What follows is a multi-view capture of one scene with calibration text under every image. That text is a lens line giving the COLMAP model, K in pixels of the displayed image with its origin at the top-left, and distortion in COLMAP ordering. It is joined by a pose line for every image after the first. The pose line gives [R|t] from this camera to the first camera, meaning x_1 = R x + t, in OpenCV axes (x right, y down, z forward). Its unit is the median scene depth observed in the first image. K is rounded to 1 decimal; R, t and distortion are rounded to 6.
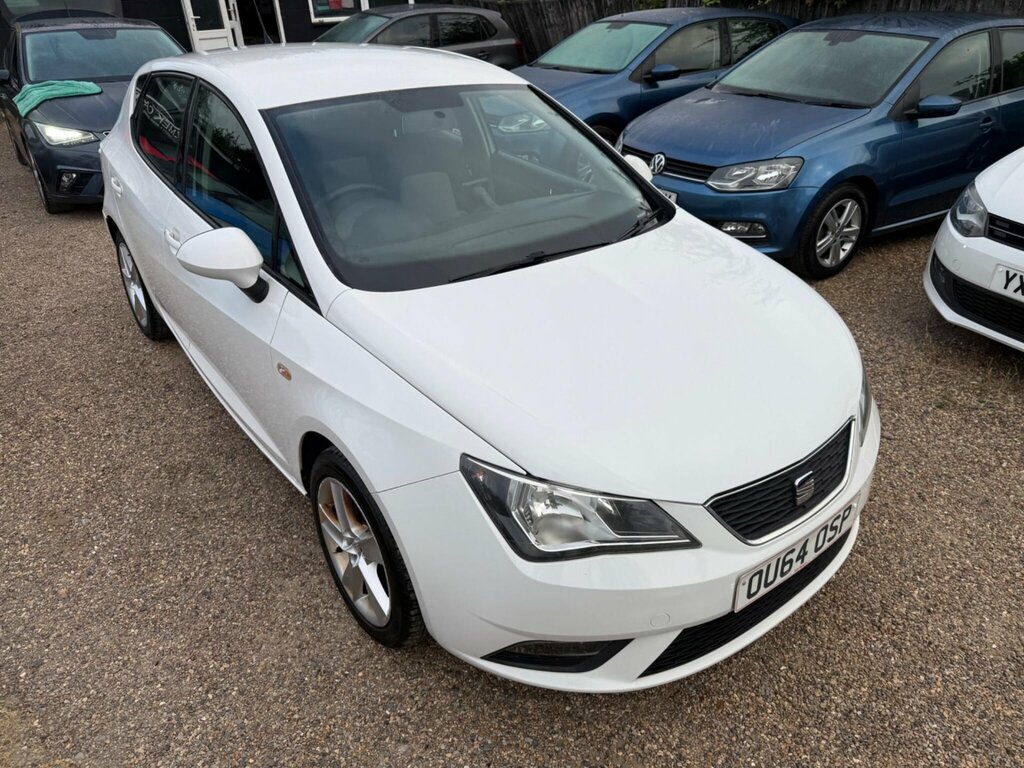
lens RADIAL K [[732.1, 0, 512.0], [0, 732.1, 384.0], [0, 0, 1]] dist [0.001762, -0.005784]
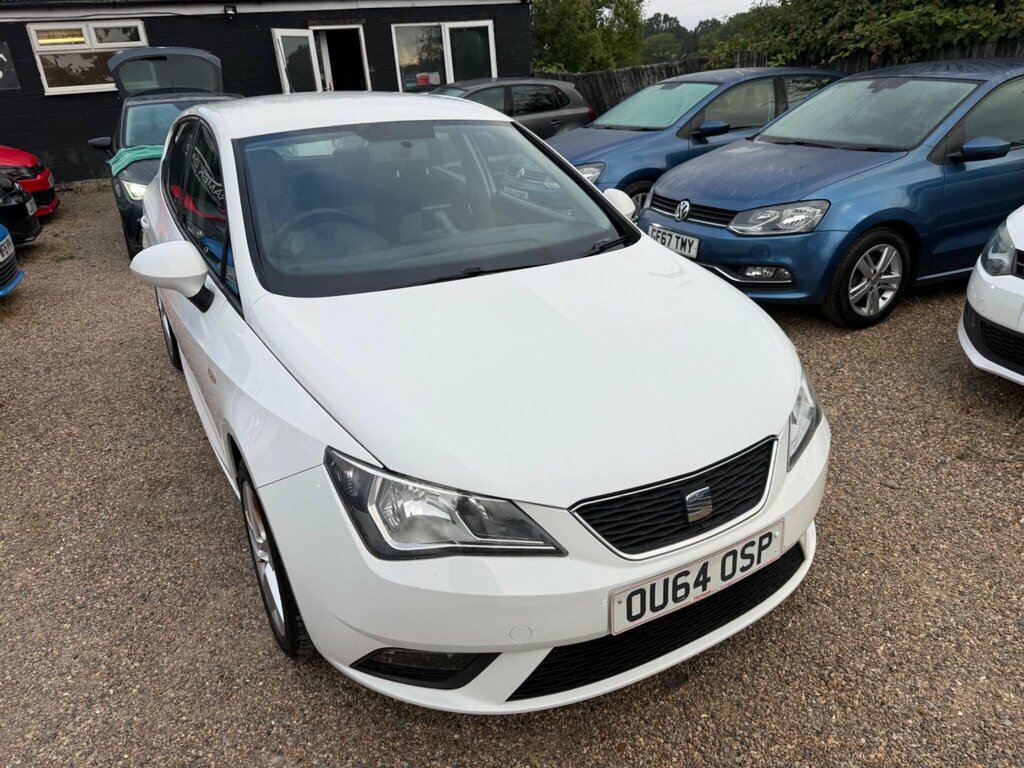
lens RADIAL K [[732.1, 0, 512.0], [0, 732.1, 384.0], [0, 0, 1]] dist [0.001762, -0.005784]
pose [[0.990360, 0.027550, -0.135750, 0.212046], [-0.040332, 0.994911, -0.092329, 0.063331], [0.132515, 0.096914, 0.986432, 0.033192]]
